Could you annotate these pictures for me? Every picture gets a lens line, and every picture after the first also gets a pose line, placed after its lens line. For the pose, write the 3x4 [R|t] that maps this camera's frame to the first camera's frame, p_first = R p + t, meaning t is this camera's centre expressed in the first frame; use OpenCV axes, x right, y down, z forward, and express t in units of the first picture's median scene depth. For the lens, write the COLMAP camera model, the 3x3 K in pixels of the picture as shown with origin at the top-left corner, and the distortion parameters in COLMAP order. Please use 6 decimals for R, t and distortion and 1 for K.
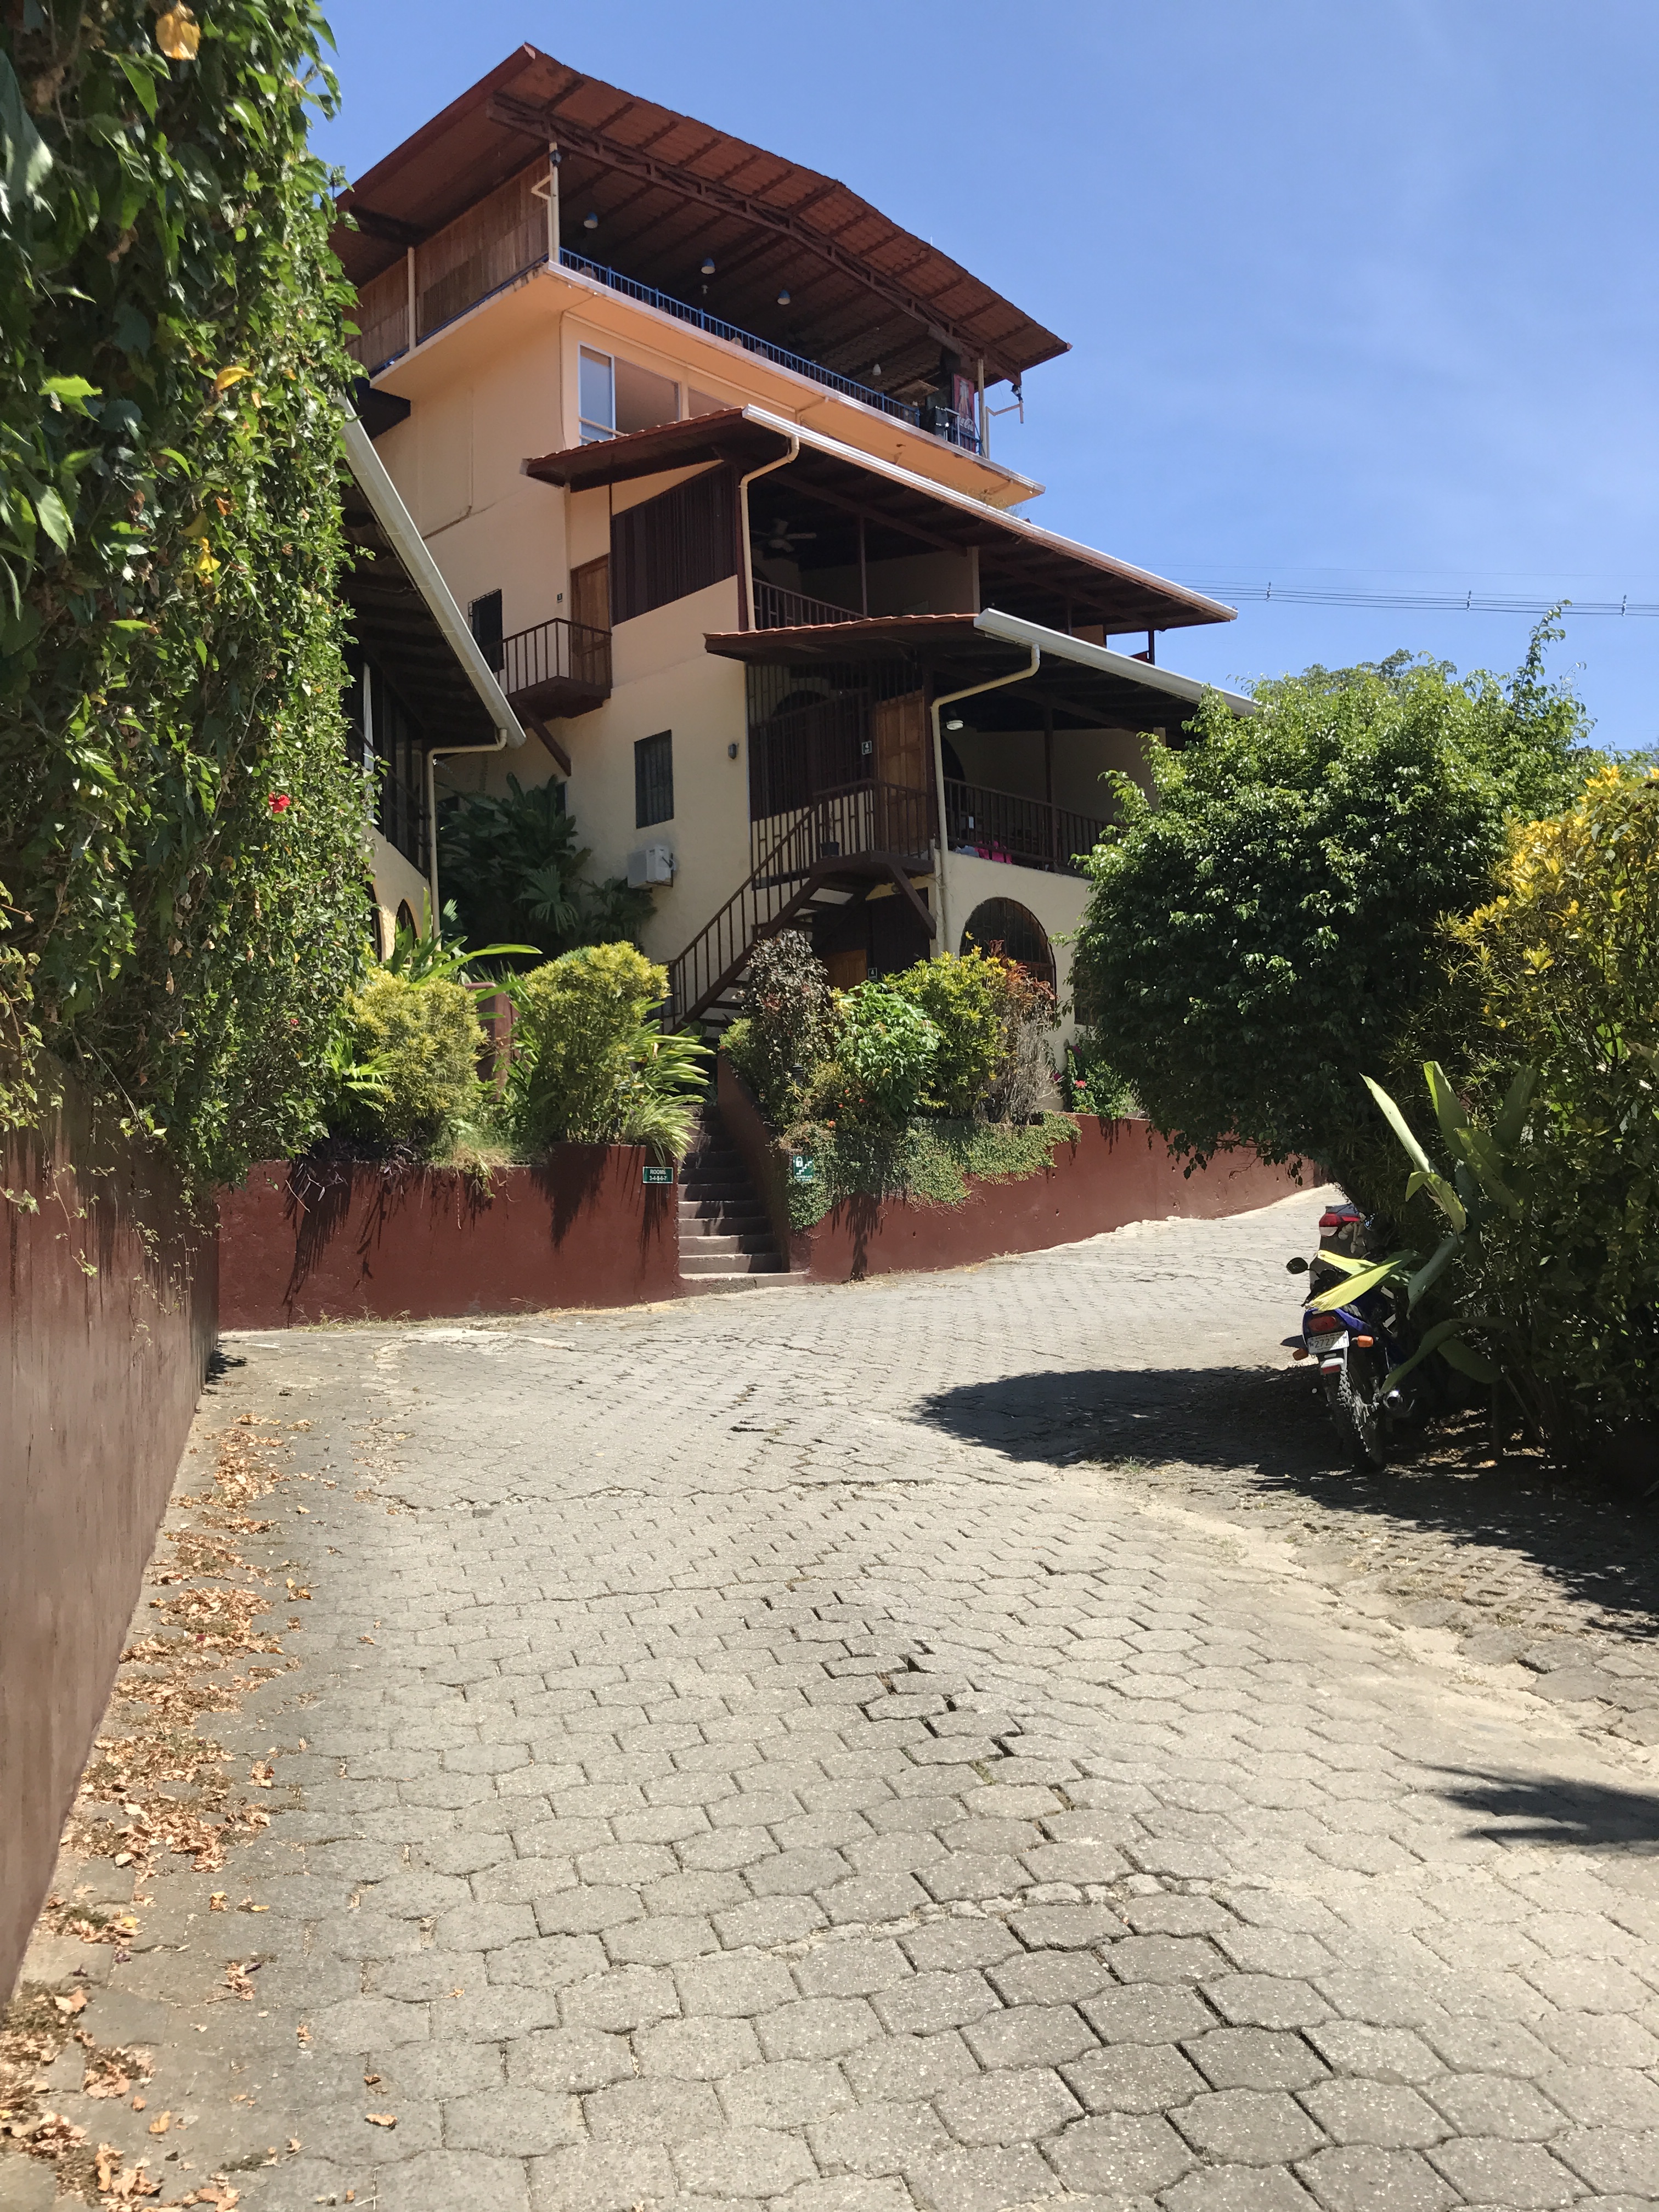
lens RADIAL K [[1800.3, 0, 823.5], [0, 1800.3, 1101.4], [0, 0, 1]] dist [0.011301, 0.000400]
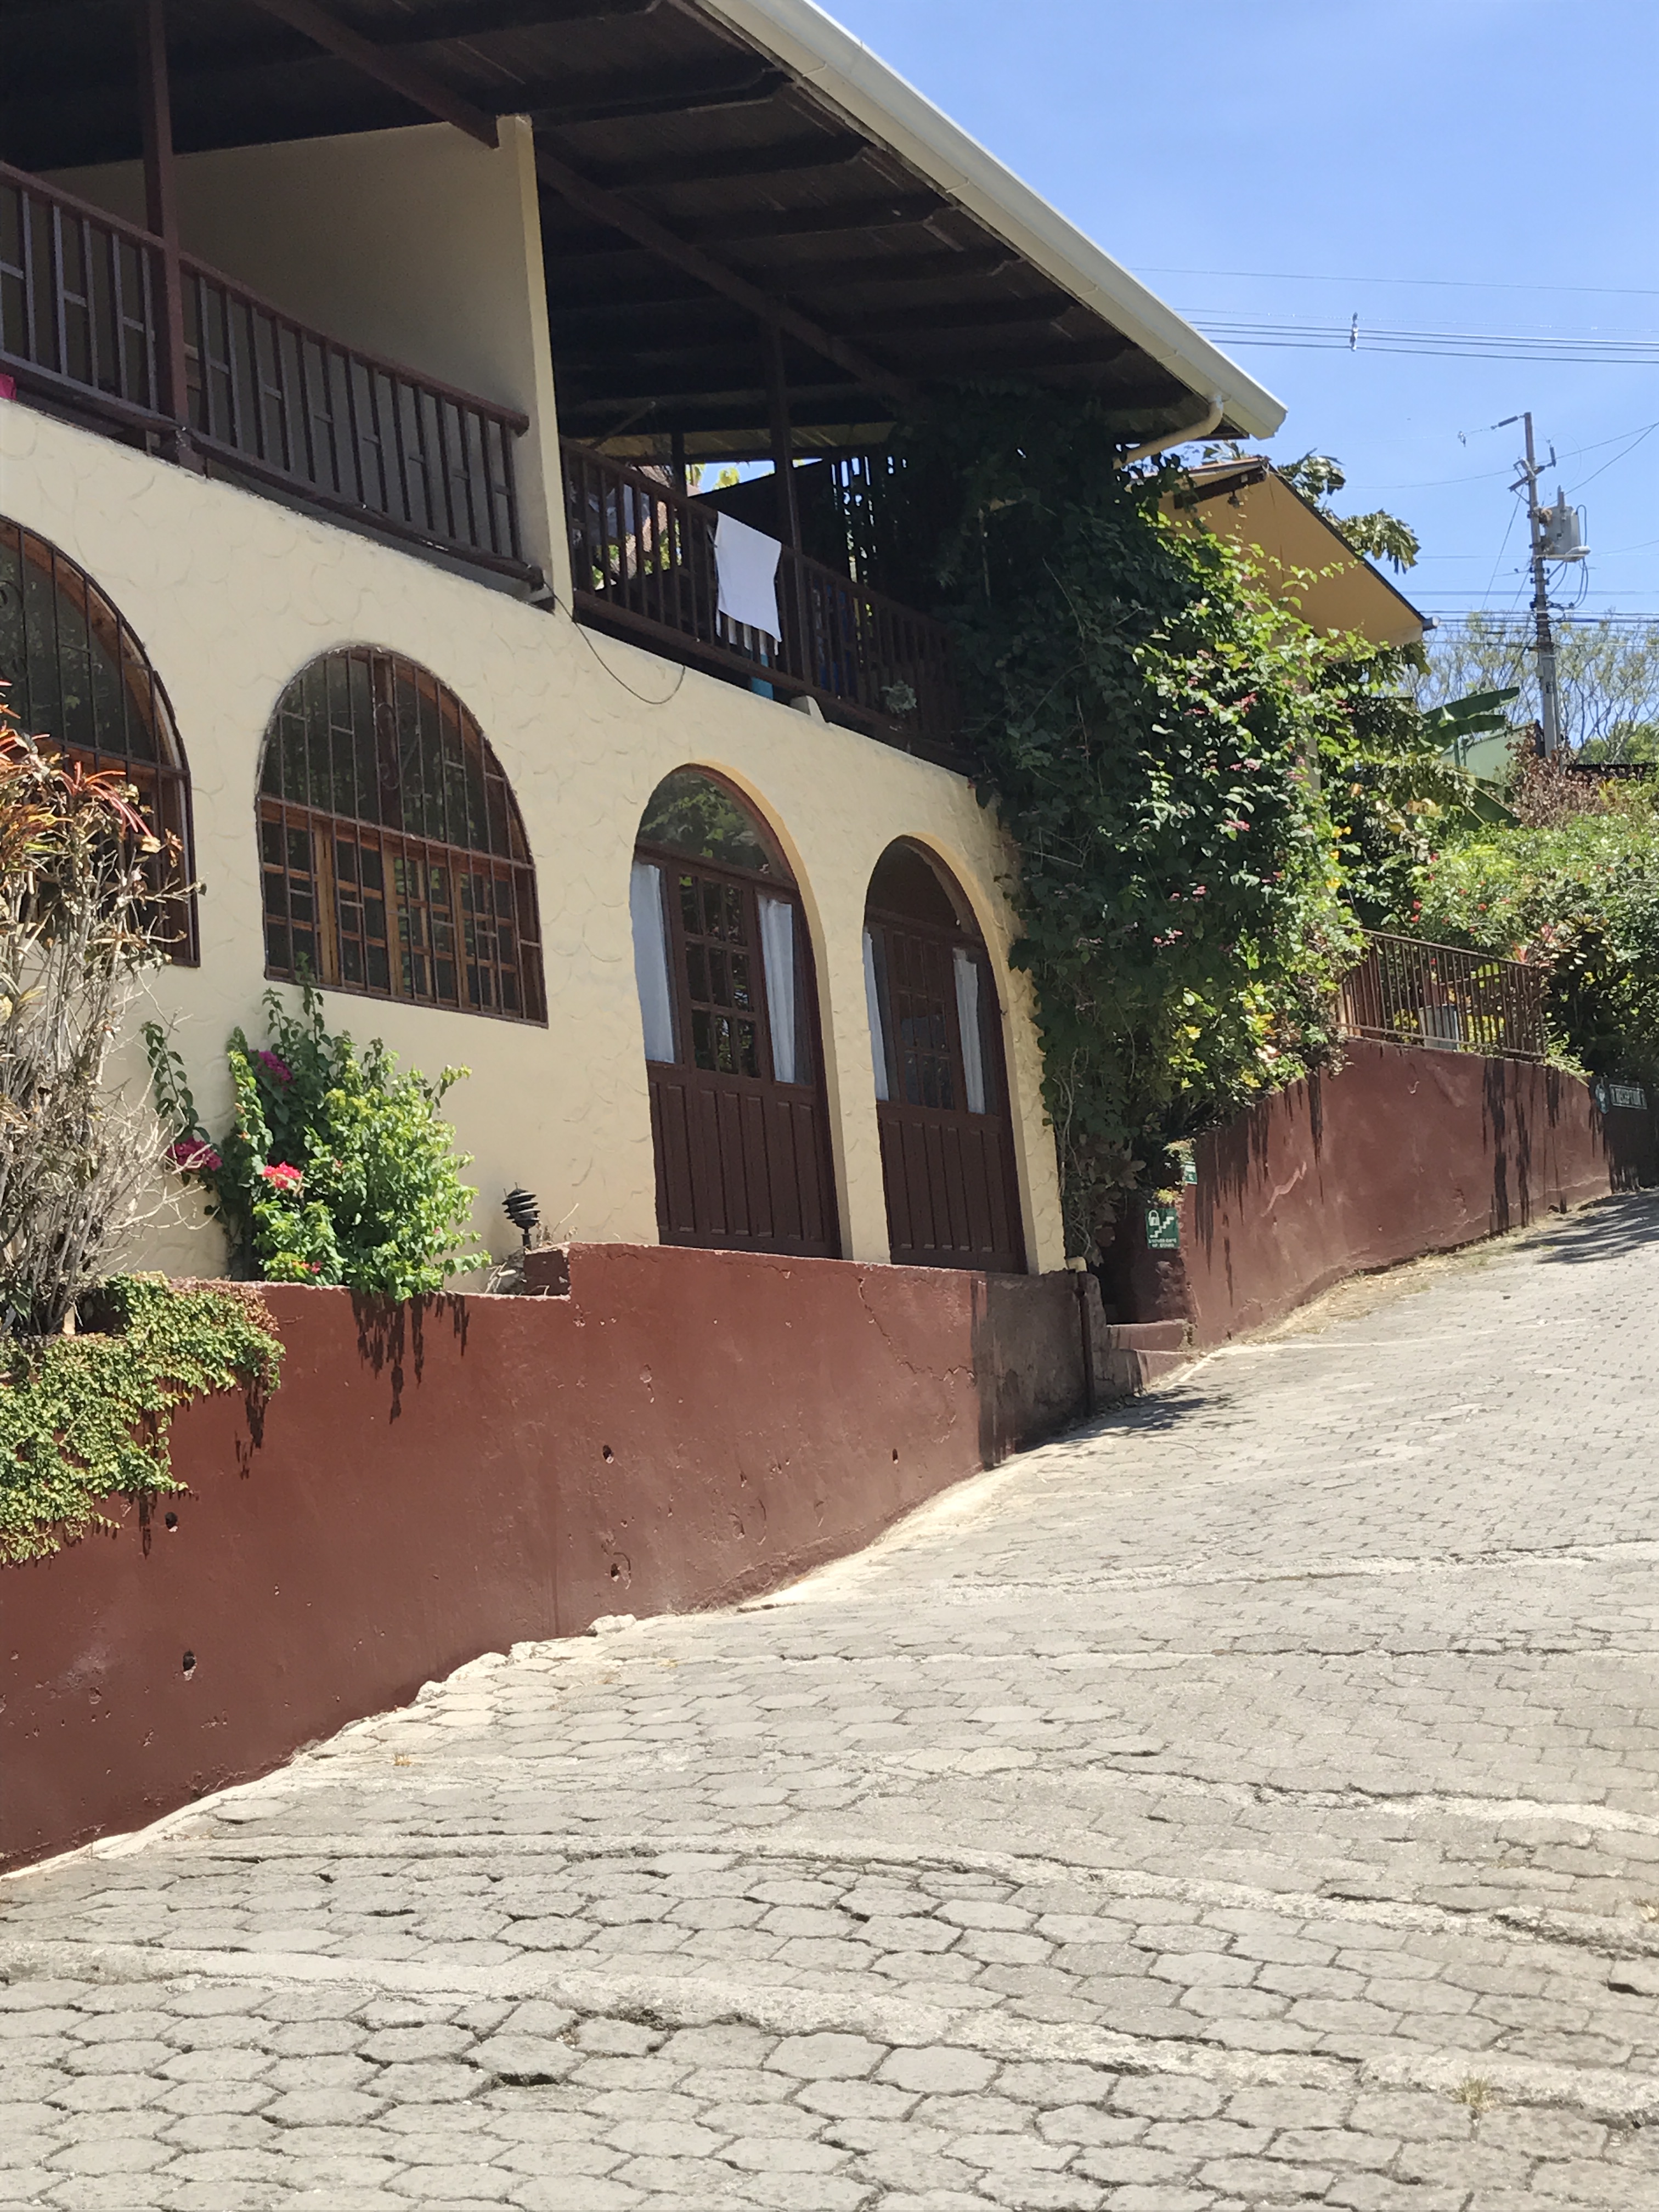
lens RADIAL K [[3211.3, 0, 827.4], [0, 3211.3, 1101.9], [0, 0, 1]] dist [0.231510, 0.000000]
pose [[0.962276, -0.017032, 0.271540, 0.087519], [0.031511, 0.998299, -0.049051, 0.005892], [-0.270243, 0.055757, 0.961176, 0.489292]]
